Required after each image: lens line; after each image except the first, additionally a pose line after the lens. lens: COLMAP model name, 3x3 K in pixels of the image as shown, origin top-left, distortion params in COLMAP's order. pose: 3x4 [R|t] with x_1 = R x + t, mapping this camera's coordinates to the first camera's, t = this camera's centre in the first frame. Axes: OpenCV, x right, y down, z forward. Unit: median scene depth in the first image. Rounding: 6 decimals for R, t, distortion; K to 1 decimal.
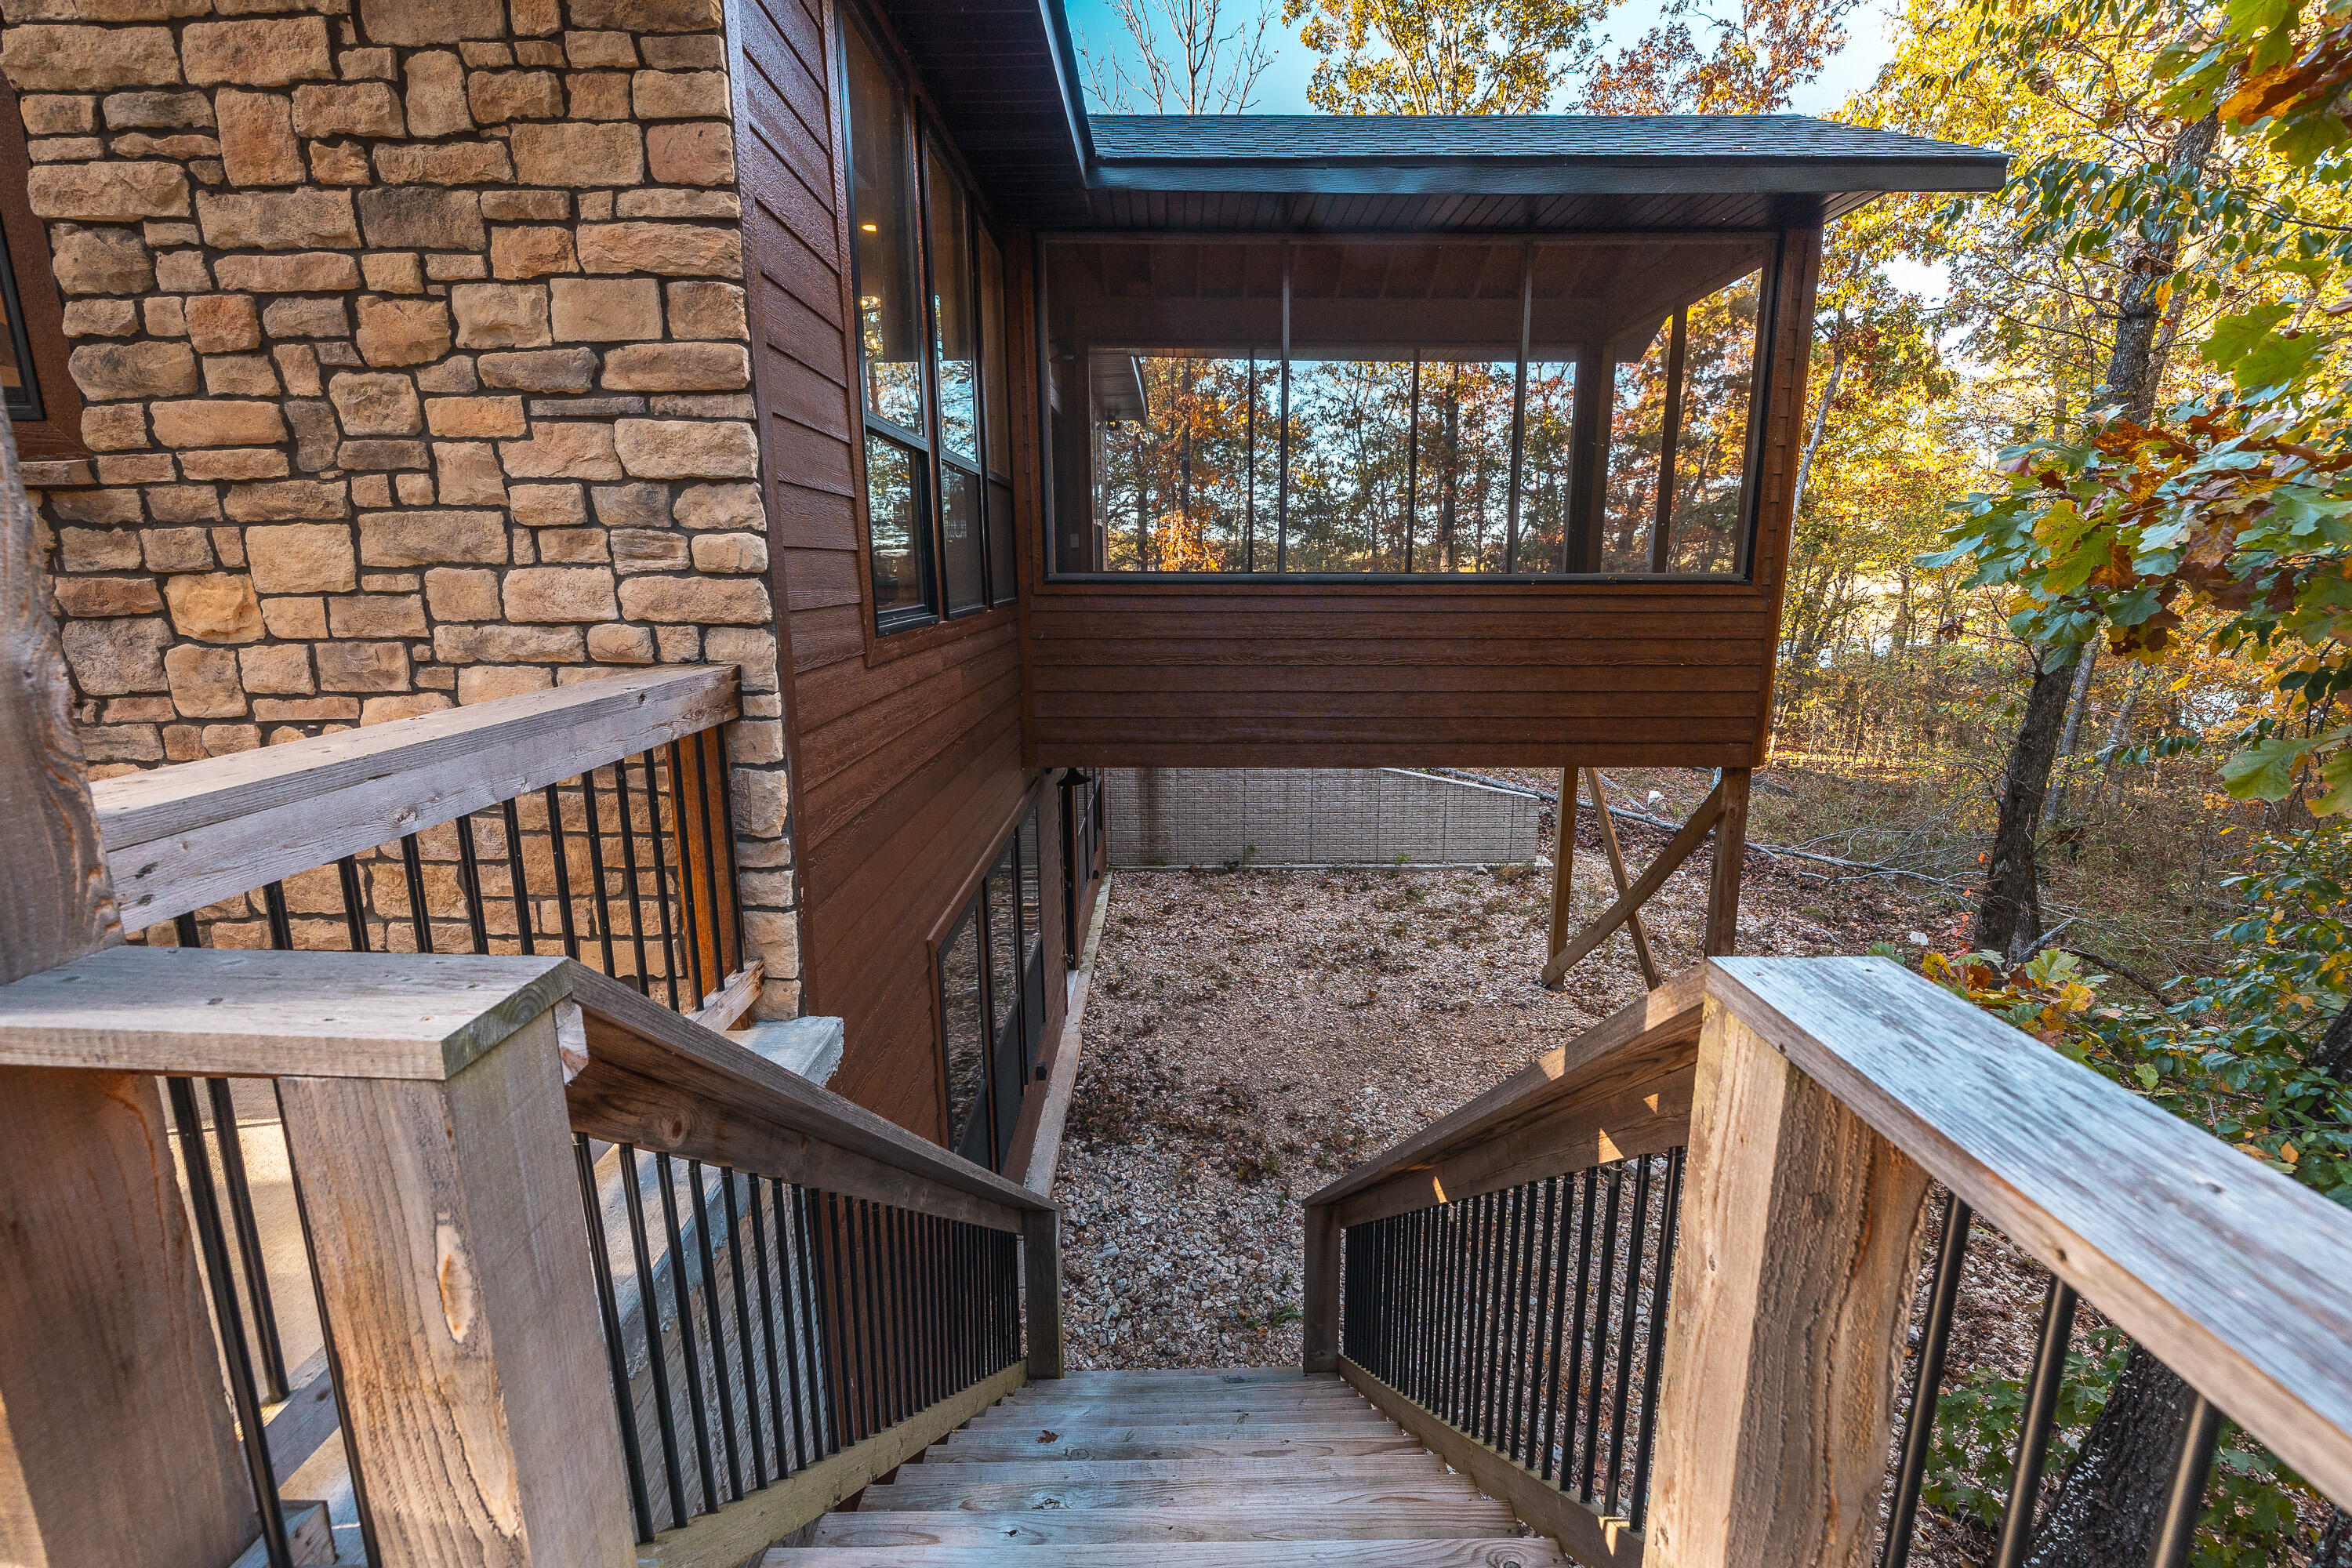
lens RADIAL K [[1017.6, 0, 1176.0], [0, 1017.6, 784.0], [0, 0, 1]] dist [0.003108, 0.000278]
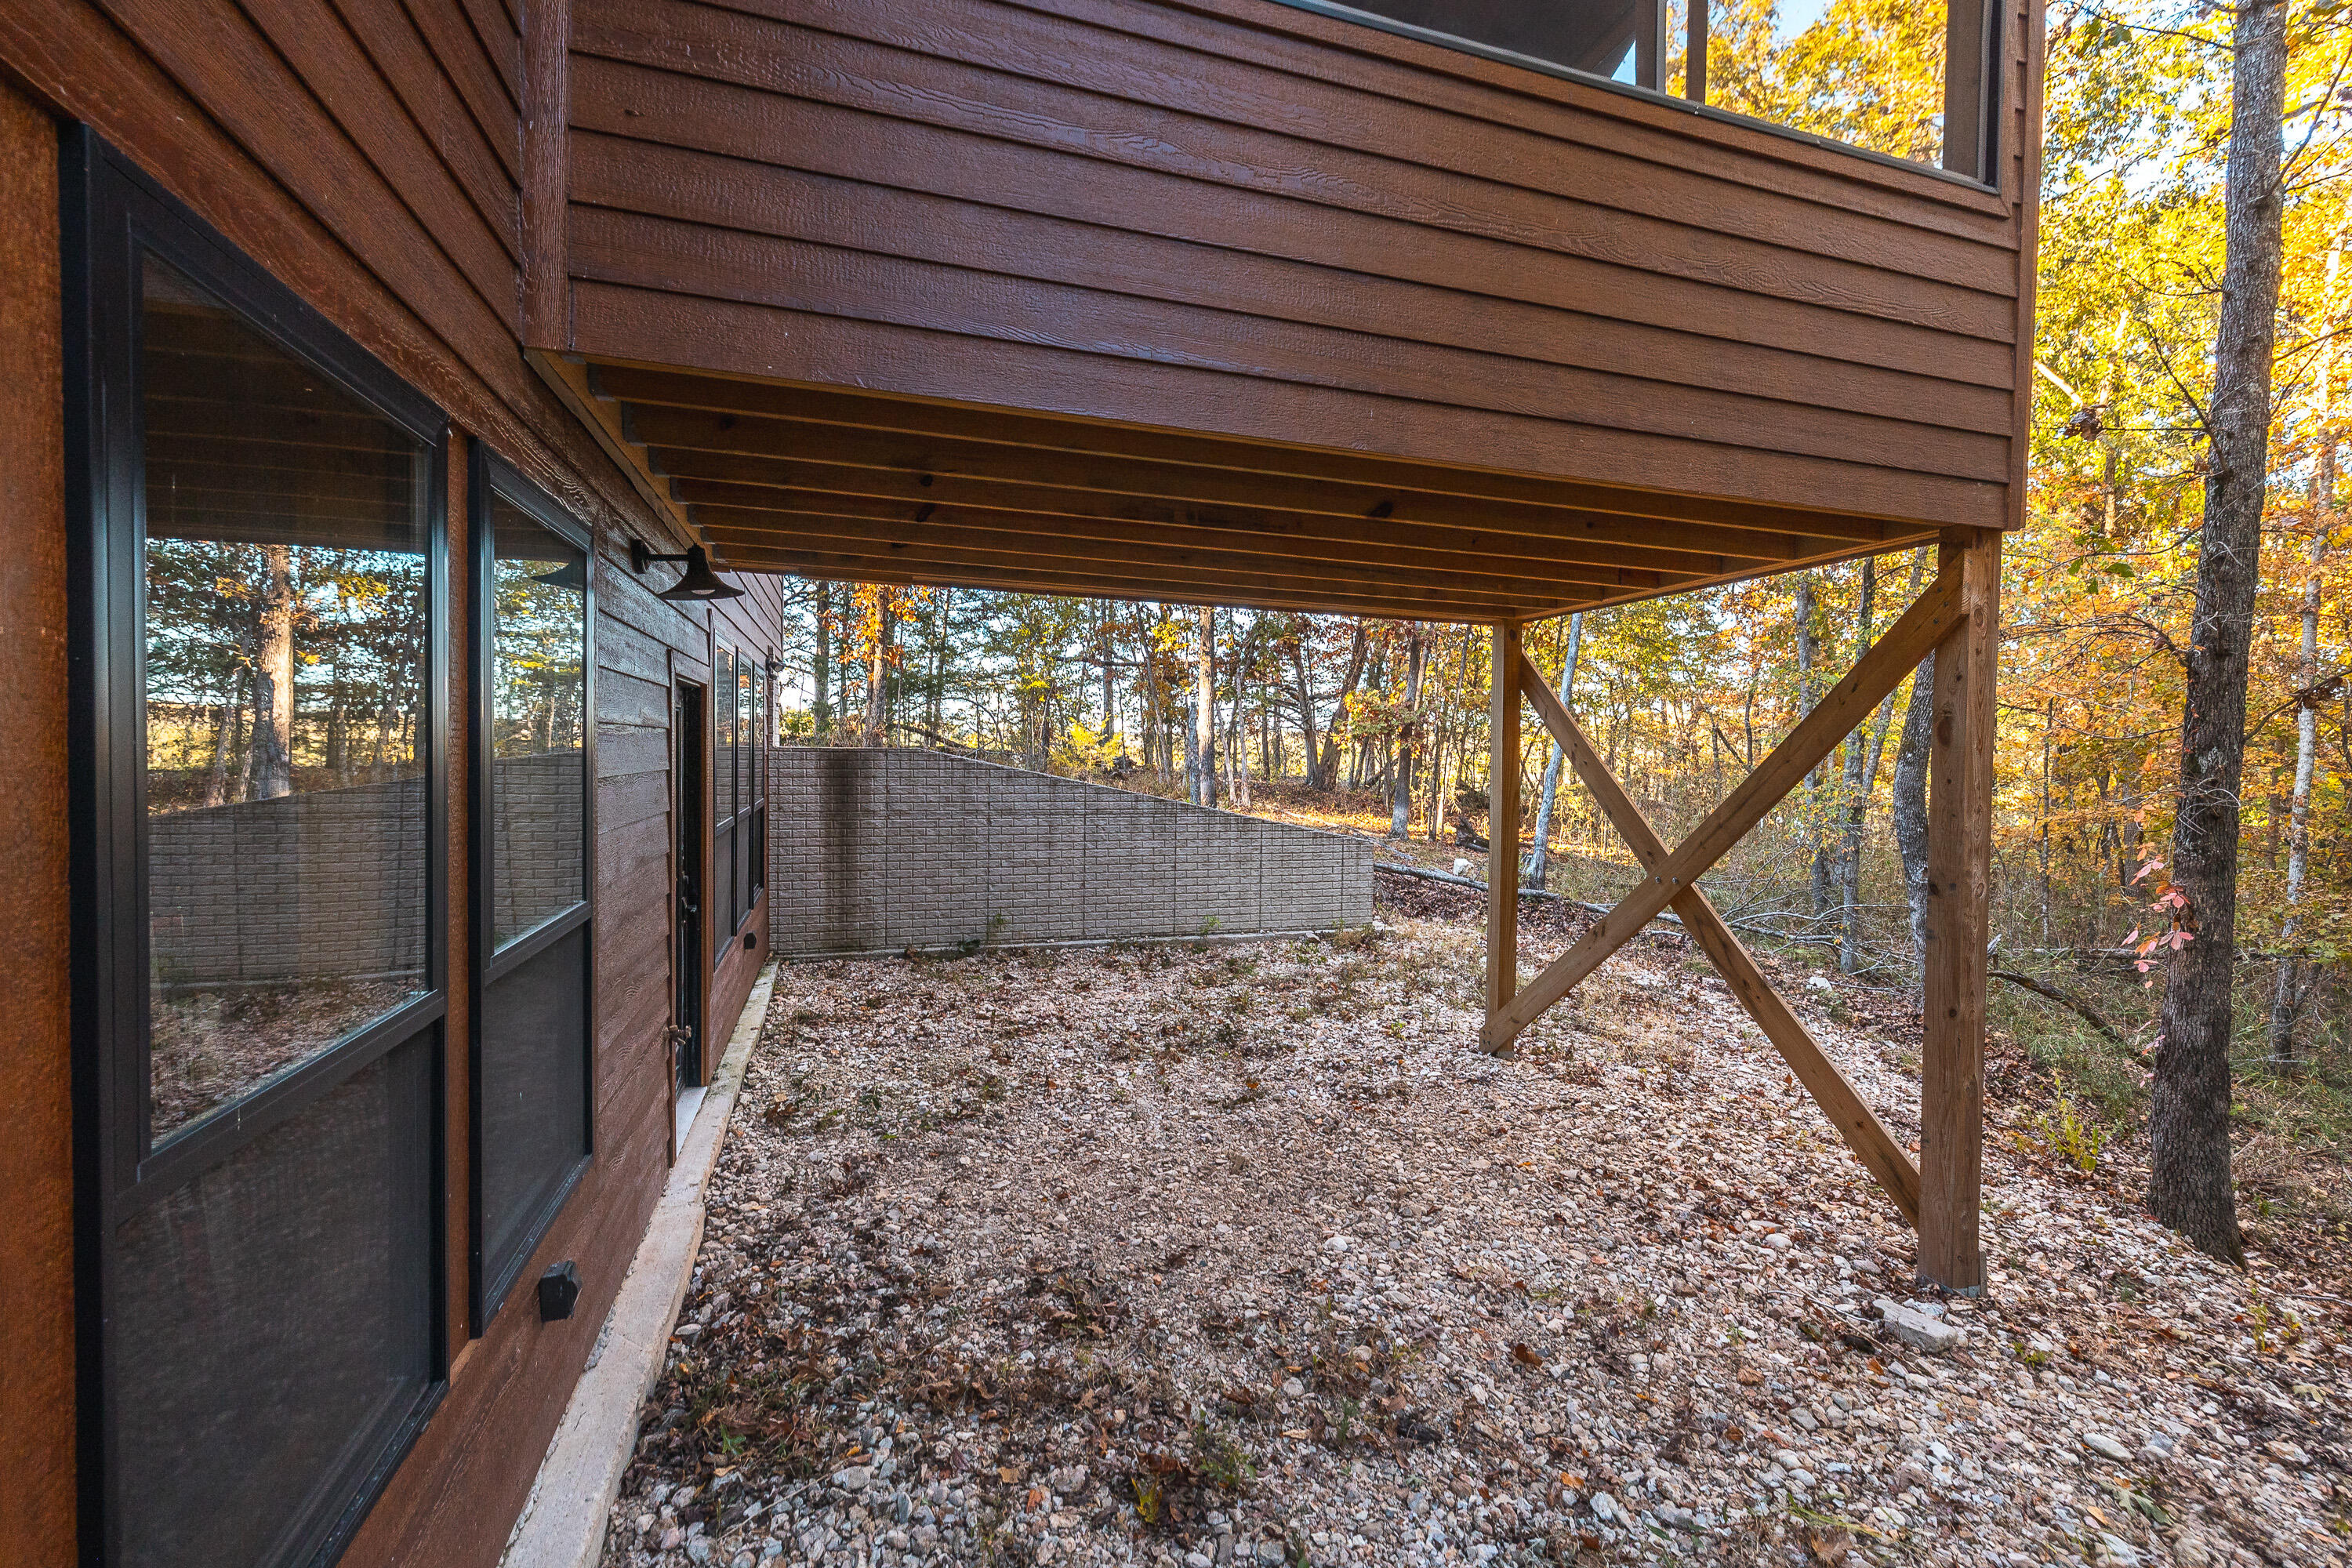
lens RADIAL K [[1017.6, 0, 1176.0], [0, 1017.6, 784.0], [0, 0, 1]] dist [0.003108, 0.000278]
pose [[0.952423, 0.008563, 0.304658, -0.029506], [0.046616, 0.983751, -0.173379, 0.136988], [-0.301192, 0.179332, 0.936548, 0.436247]]
